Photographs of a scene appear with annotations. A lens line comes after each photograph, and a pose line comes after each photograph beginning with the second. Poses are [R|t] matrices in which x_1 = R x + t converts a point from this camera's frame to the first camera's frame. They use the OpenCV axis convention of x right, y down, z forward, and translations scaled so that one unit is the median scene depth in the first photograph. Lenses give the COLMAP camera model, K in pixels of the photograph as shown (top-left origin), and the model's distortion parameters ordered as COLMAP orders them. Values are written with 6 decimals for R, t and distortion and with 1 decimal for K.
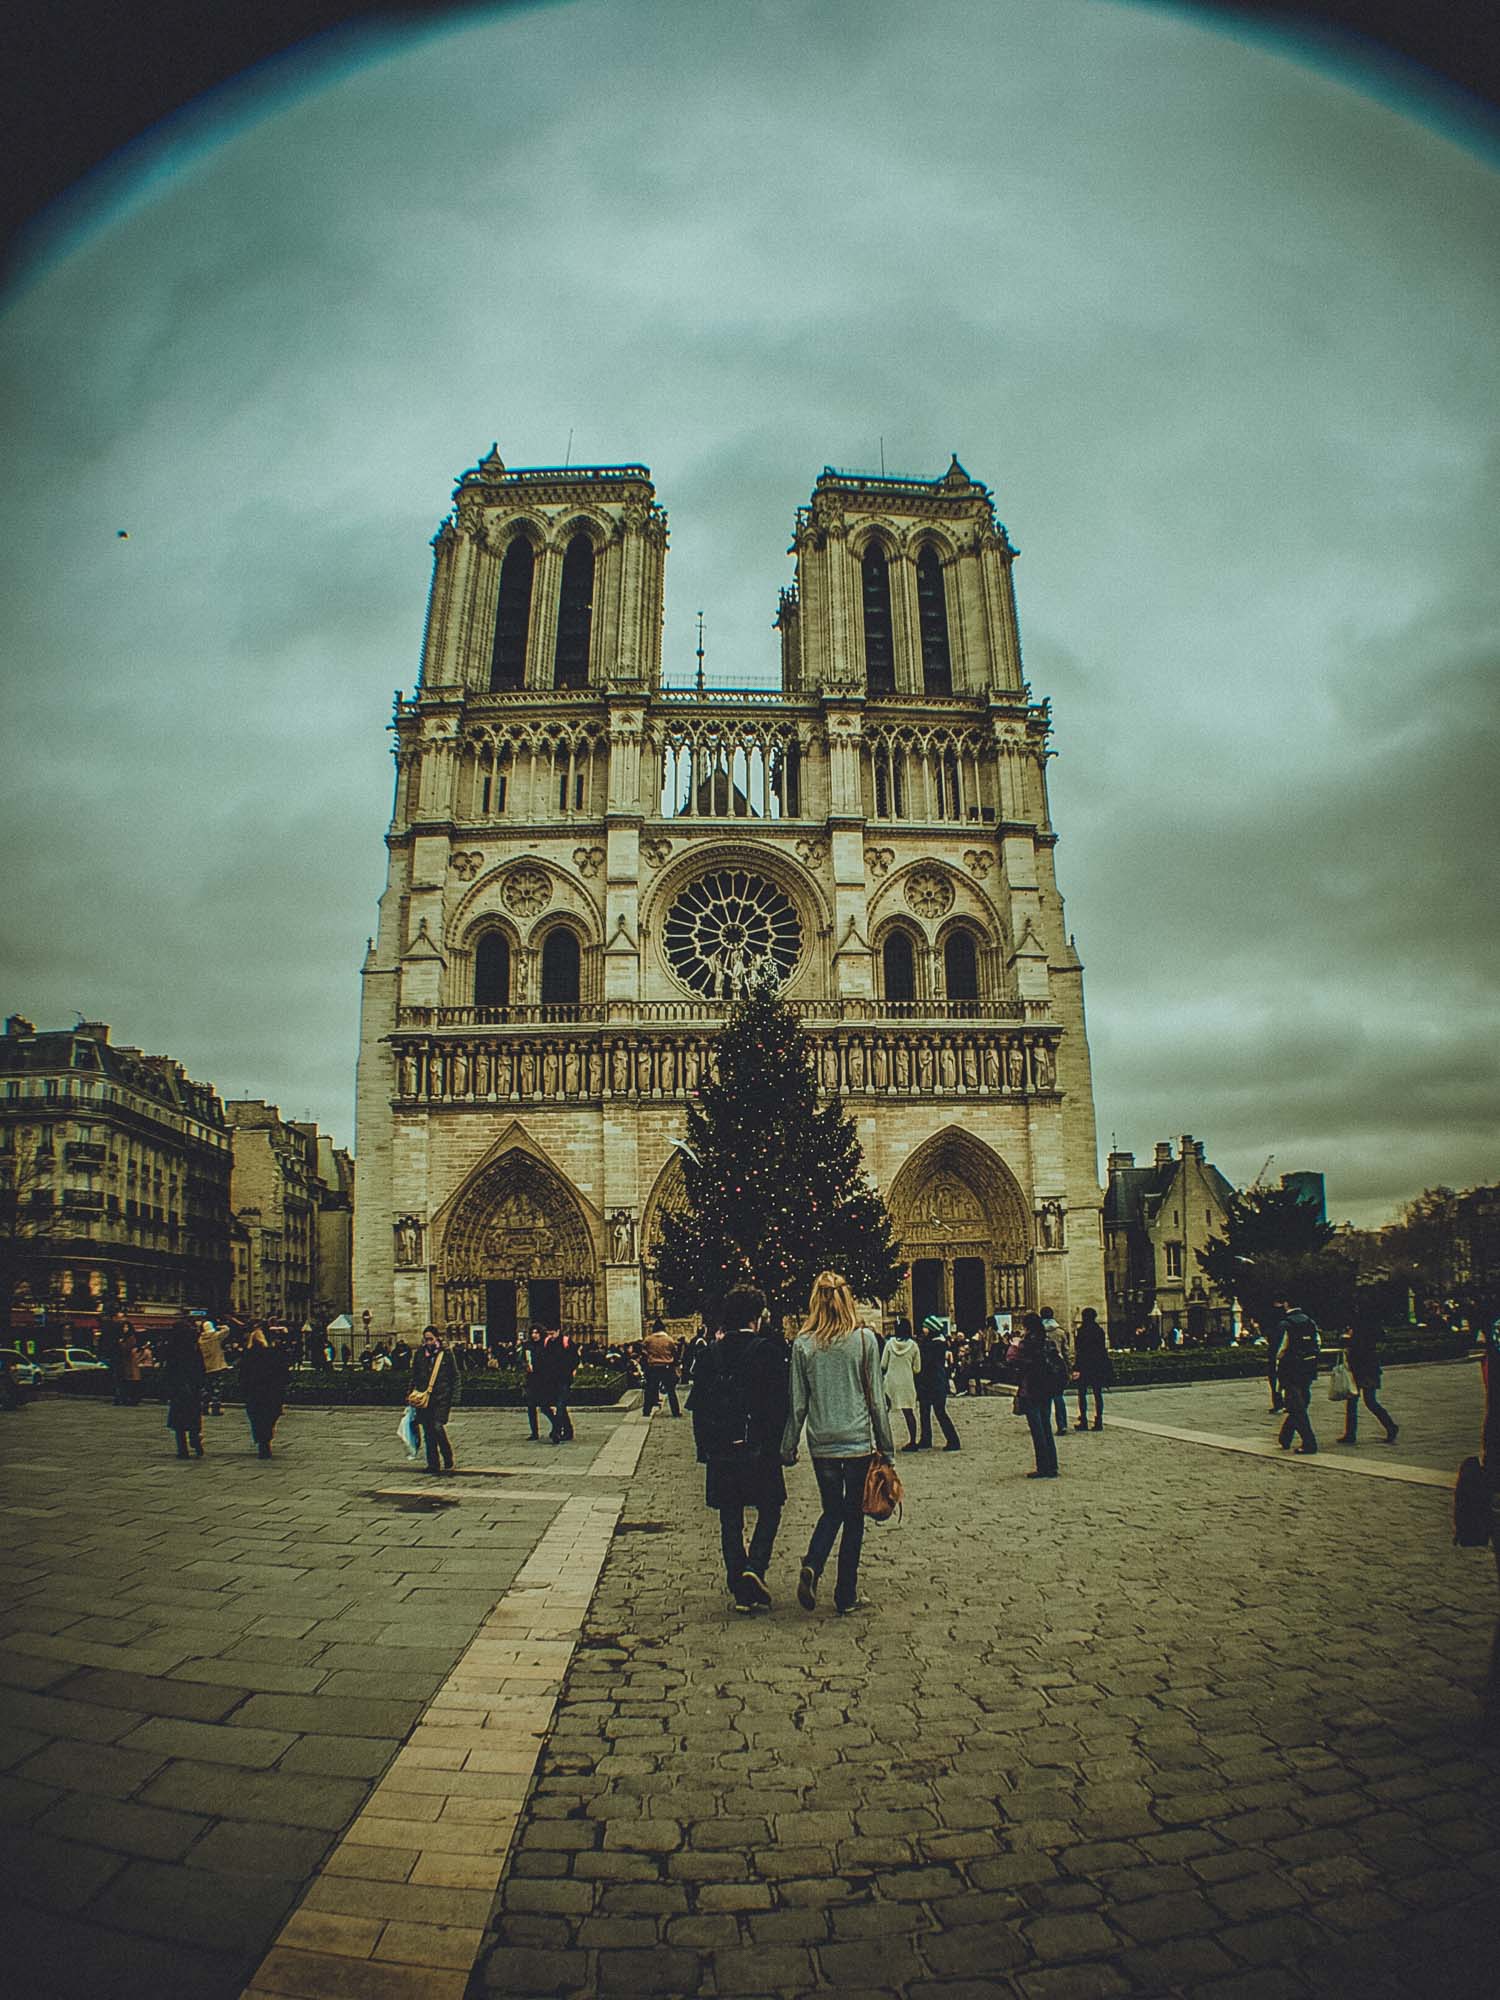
lens RADIAL K [[2911.3, 0, 750.0], [0, 2911.3, 1000.0], [0, 0, 1]] dist [-0.000022, -0.000286]
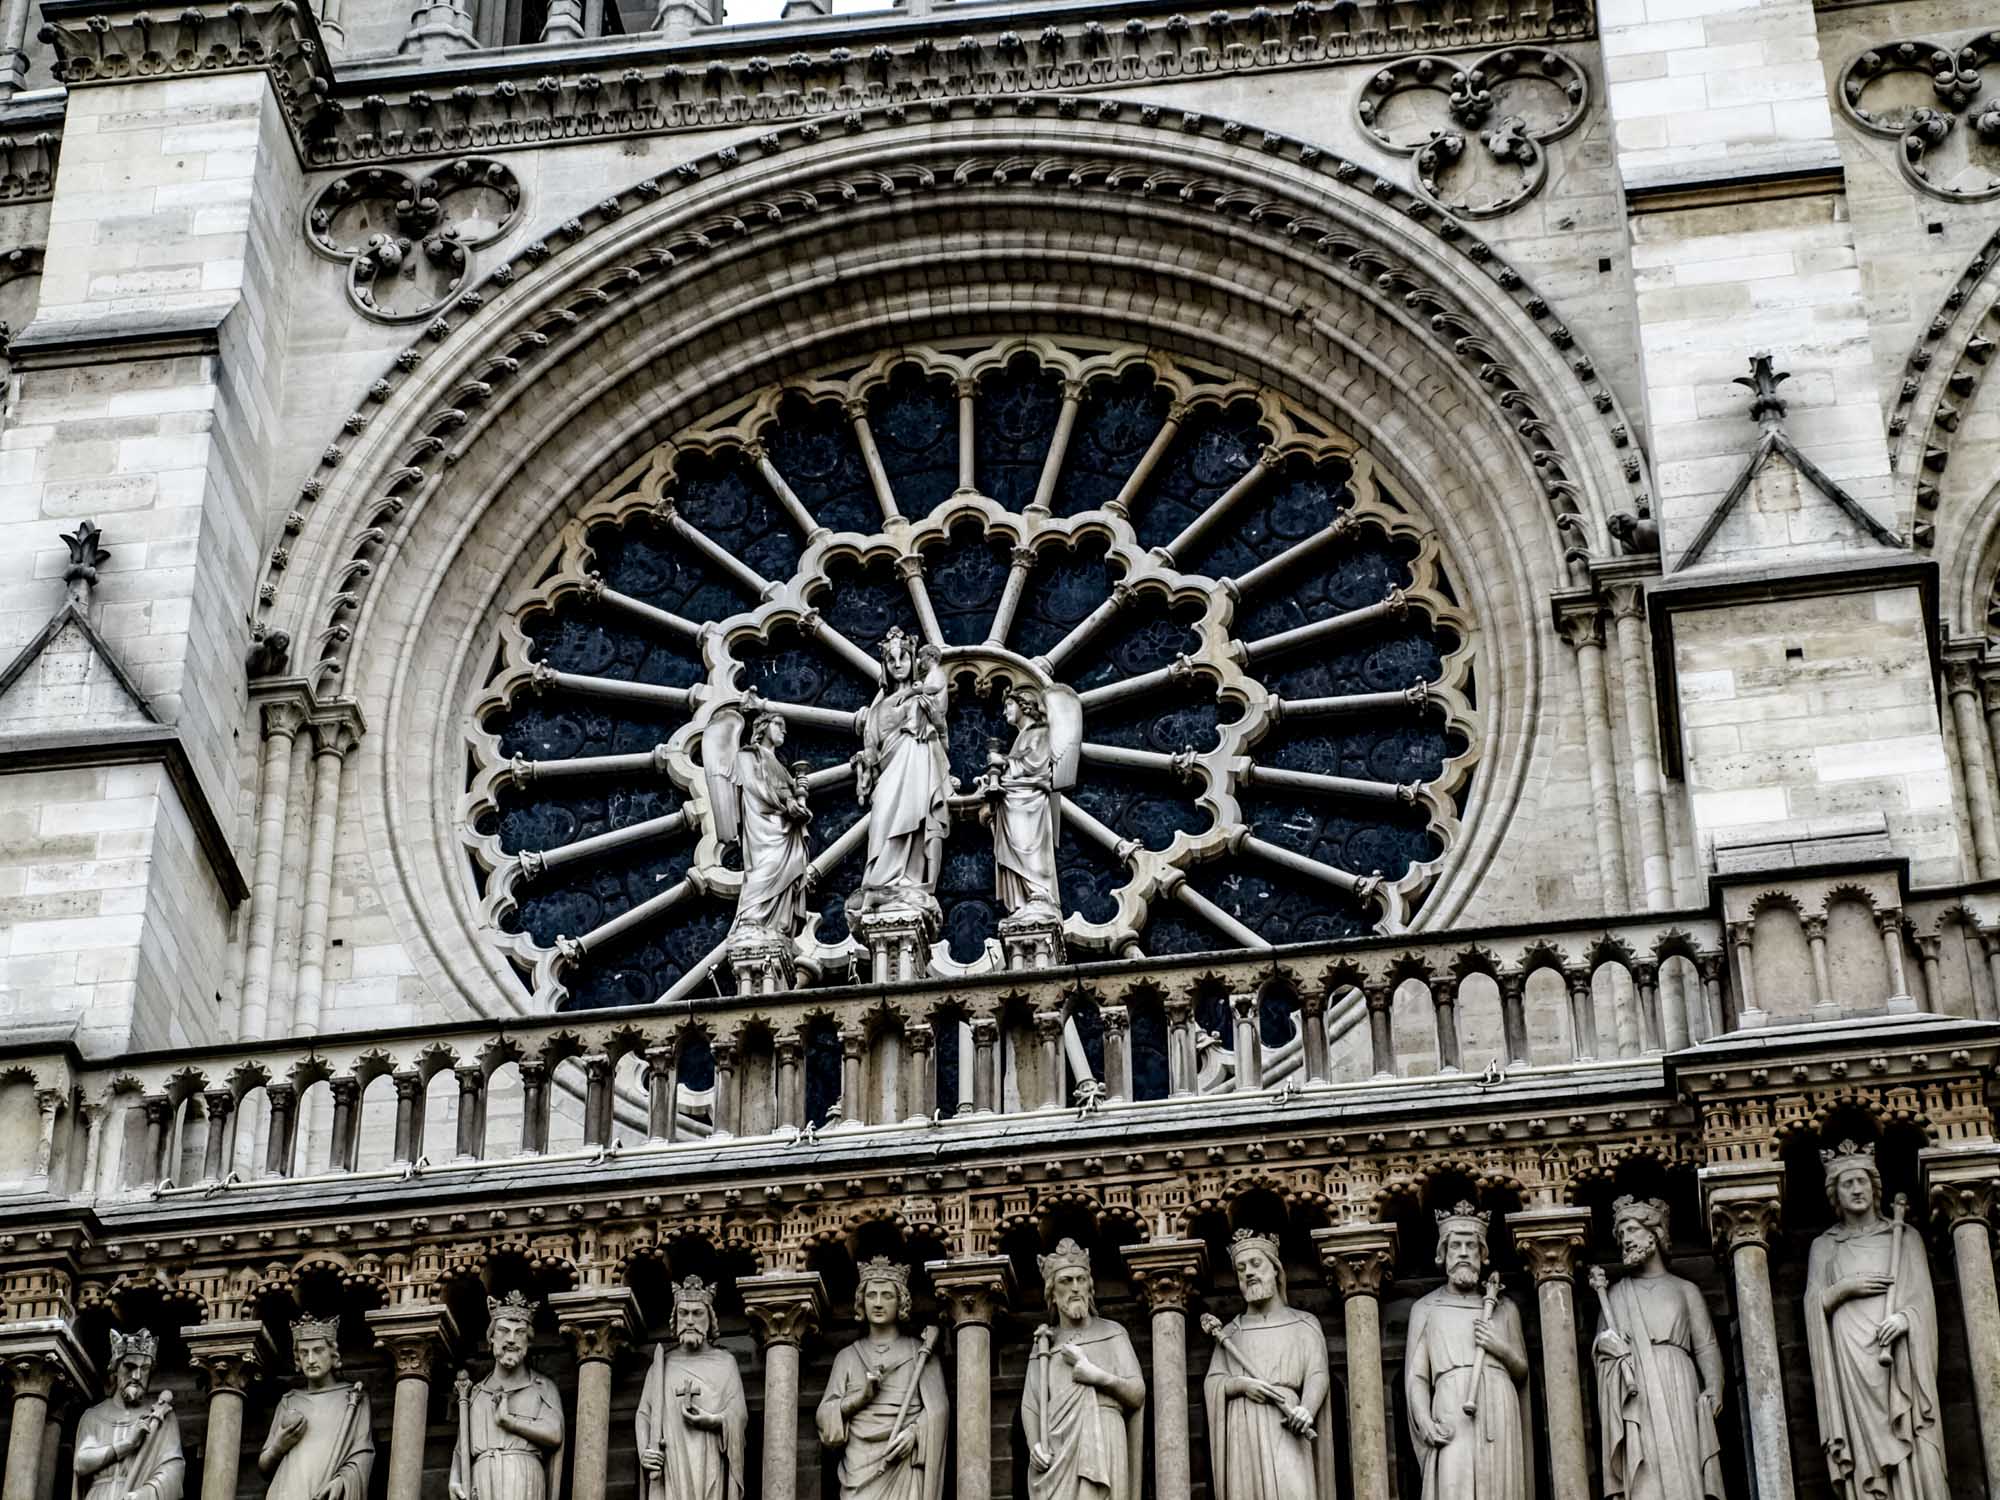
lens RADIAL K [[4997.9, 0, 1000.0], [0, 4997.9, 750.0], [0, 0, 1]] dist [0.007012, -0.118782]
pose [[0.961861, -0.142631, -0.233408, 0.052118], [0.017286, 0.883282, -0.468524, 0.092133], [0.272991, 0.446620, 0.852060, 0.799683]]
